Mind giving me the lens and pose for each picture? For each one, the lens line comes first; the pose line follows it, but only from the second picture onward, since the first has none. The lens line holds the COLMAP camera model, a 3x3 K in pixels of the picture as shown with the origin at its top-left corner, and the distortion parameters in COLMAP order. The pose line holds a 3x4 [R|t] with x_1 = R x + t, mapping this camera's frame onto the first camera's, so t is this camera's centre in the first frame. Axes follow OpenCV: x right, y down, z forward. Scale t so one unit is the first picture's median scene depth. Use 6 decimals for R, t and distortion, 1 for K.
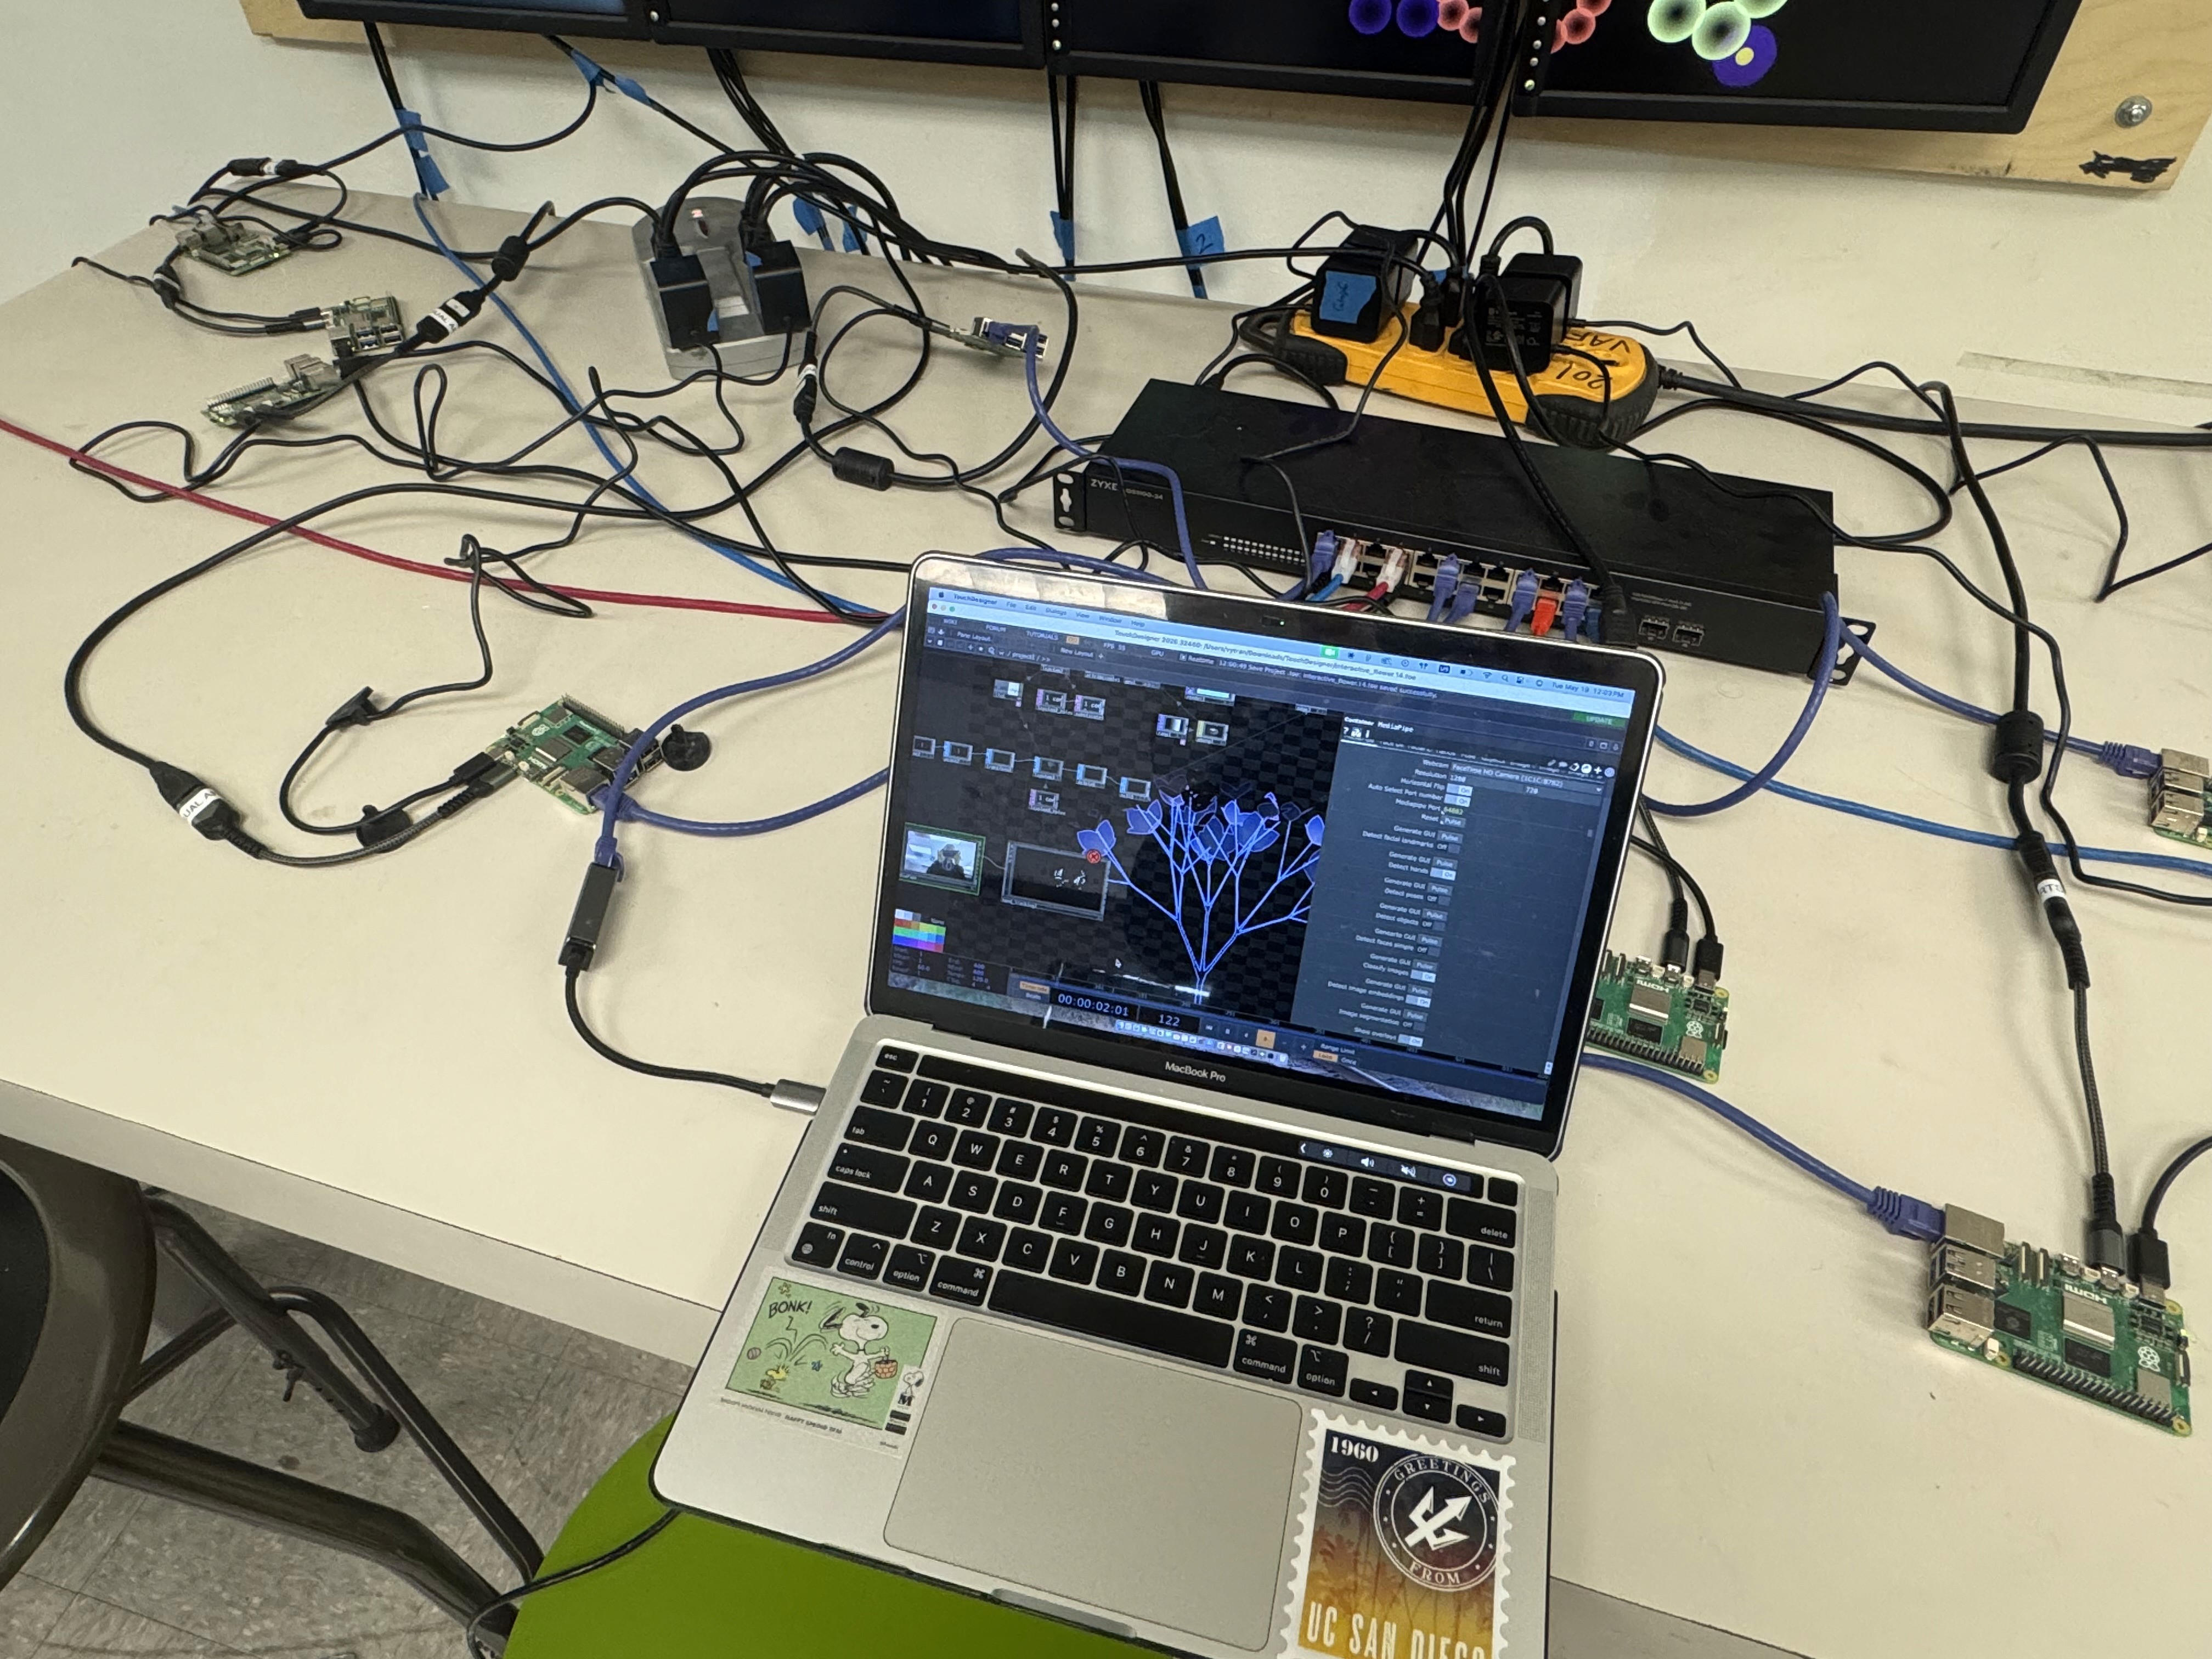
lens RADIAL K [[1331.8, 0, 1106.0], [0, 1331.8, 829.5], [0, 0, 1]] dist [-0.003281, 0.000452]
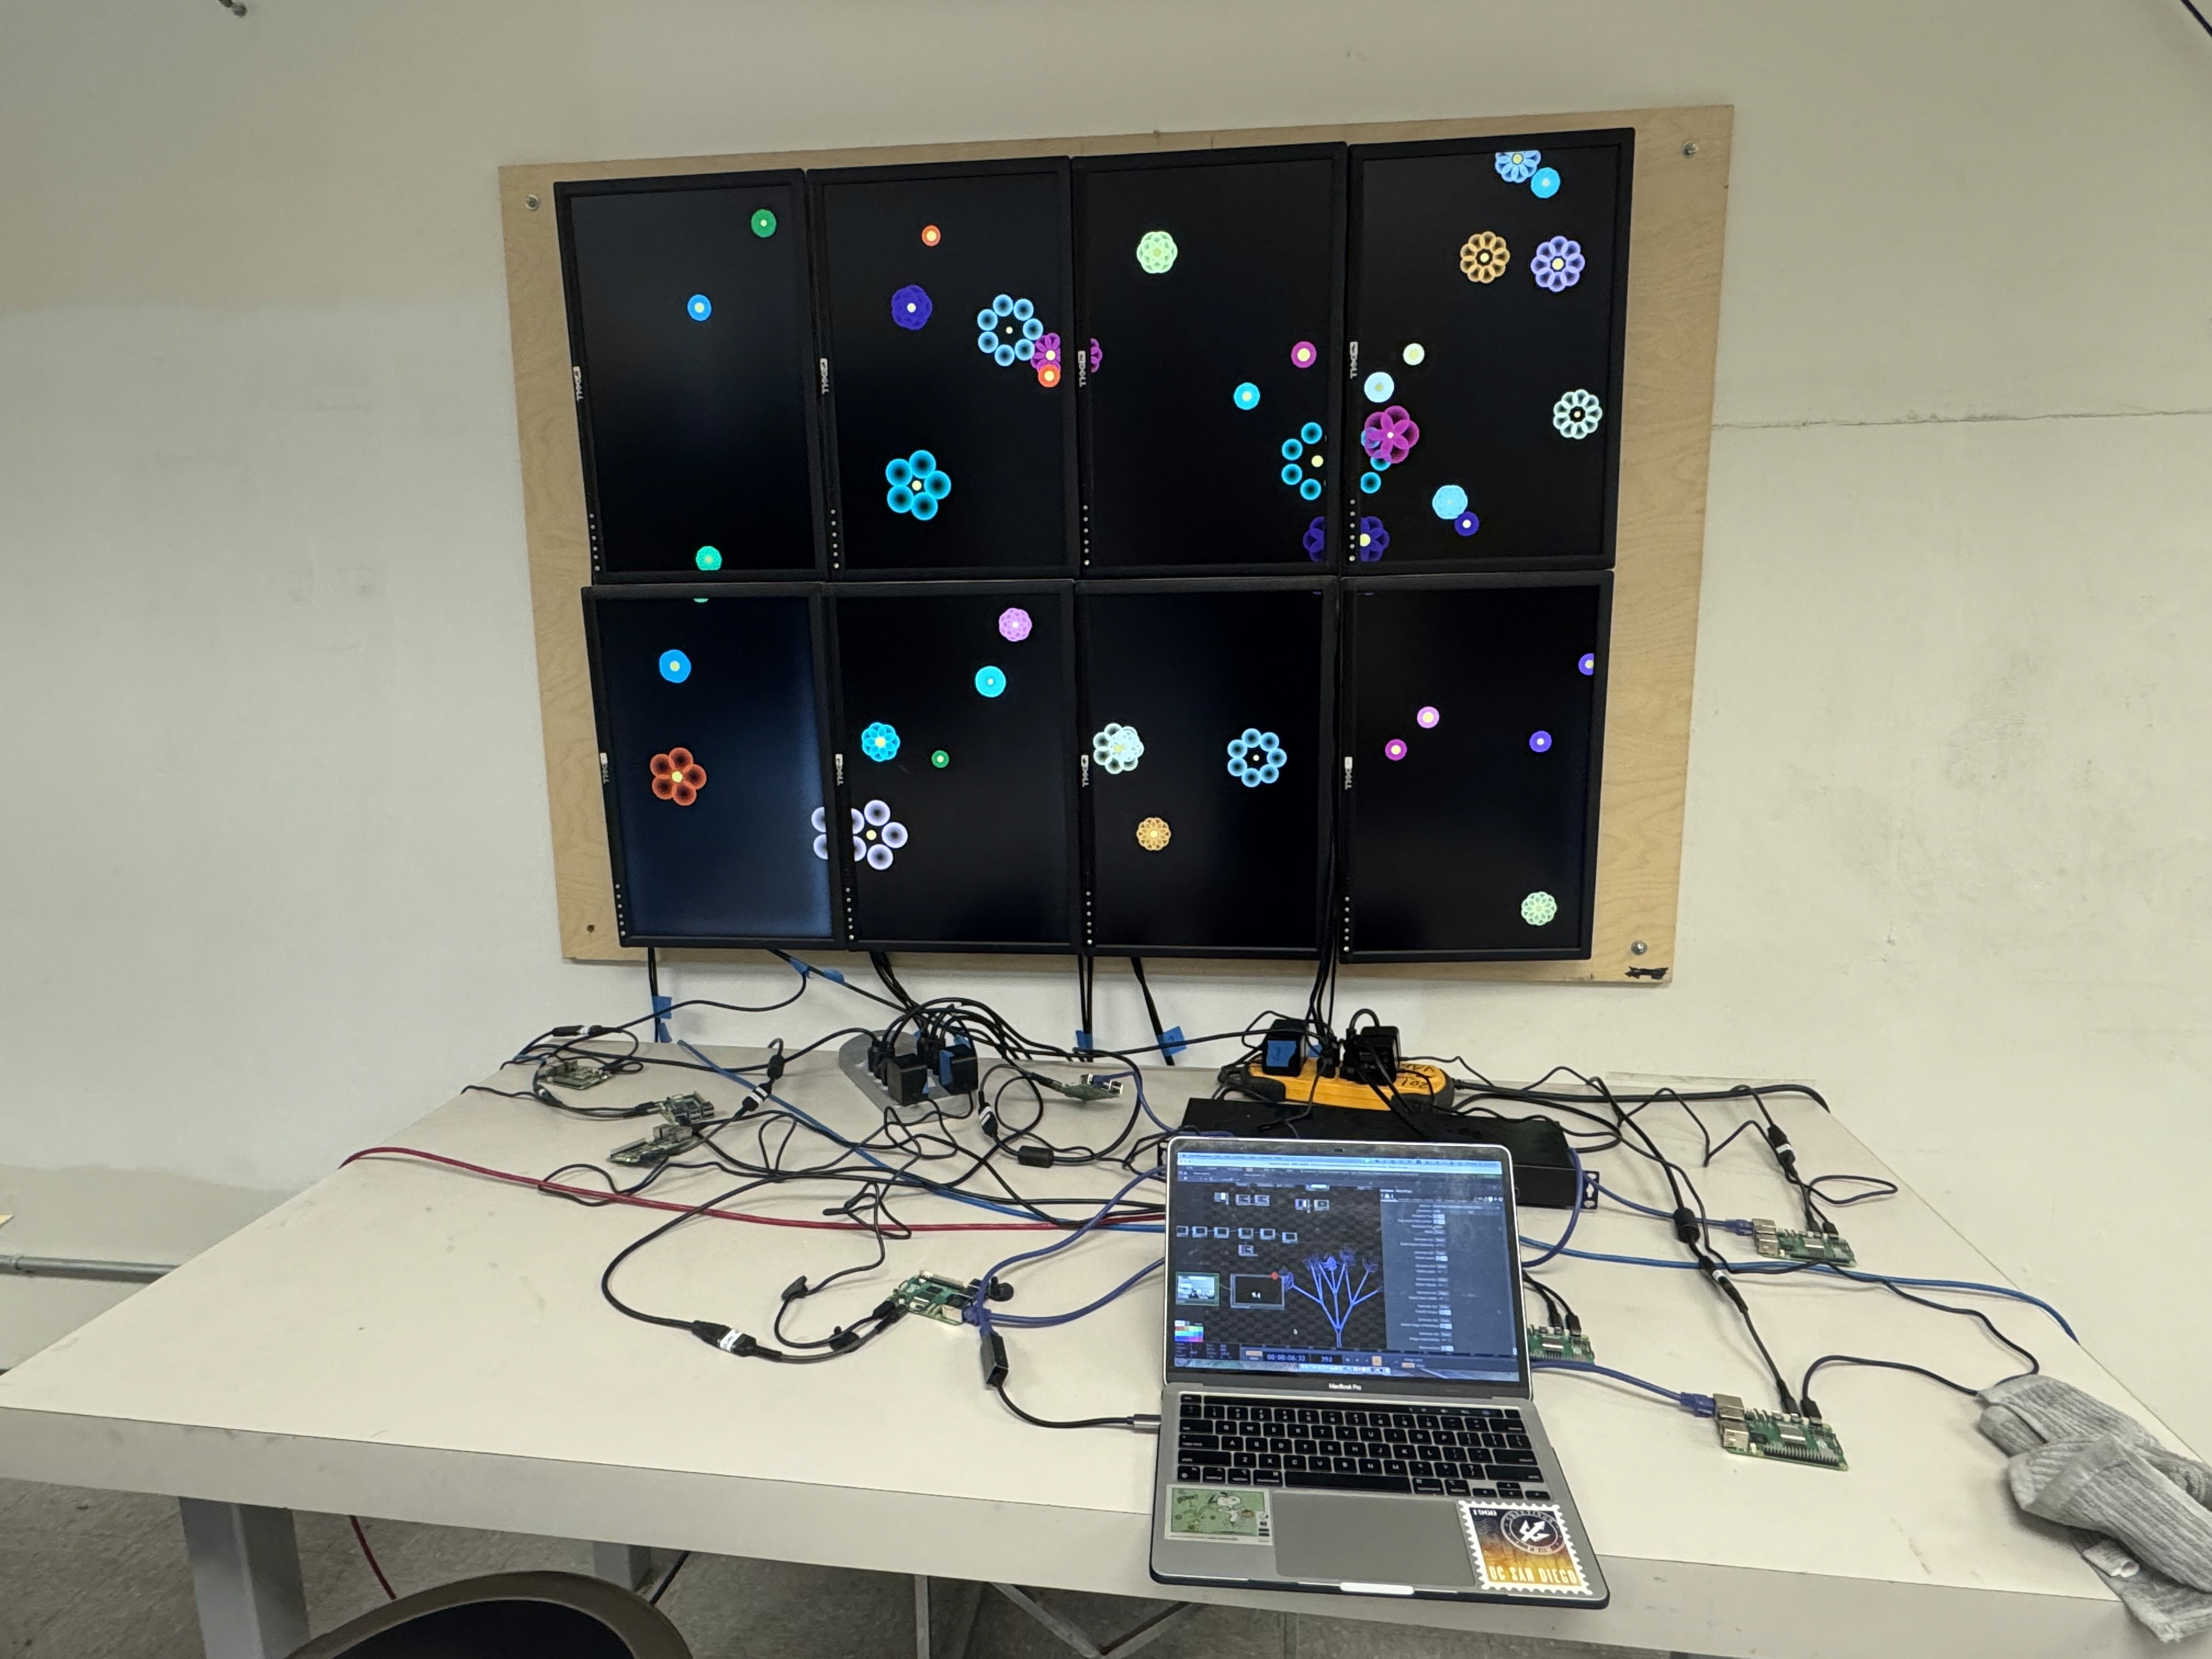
lens RADIAL K [[1482.2, 0, 1106.0], [0, 1482.2, 829.5], [0, 0, 1]] dist [0.020341, 0.000082]
pose [[0.977863, -0.023071, 0.207971, -0.561413], [0.140113, 0.810383, -0.568900, 0.565779], [-0.155412, 0.585446, 0.795676, -0.903282]]
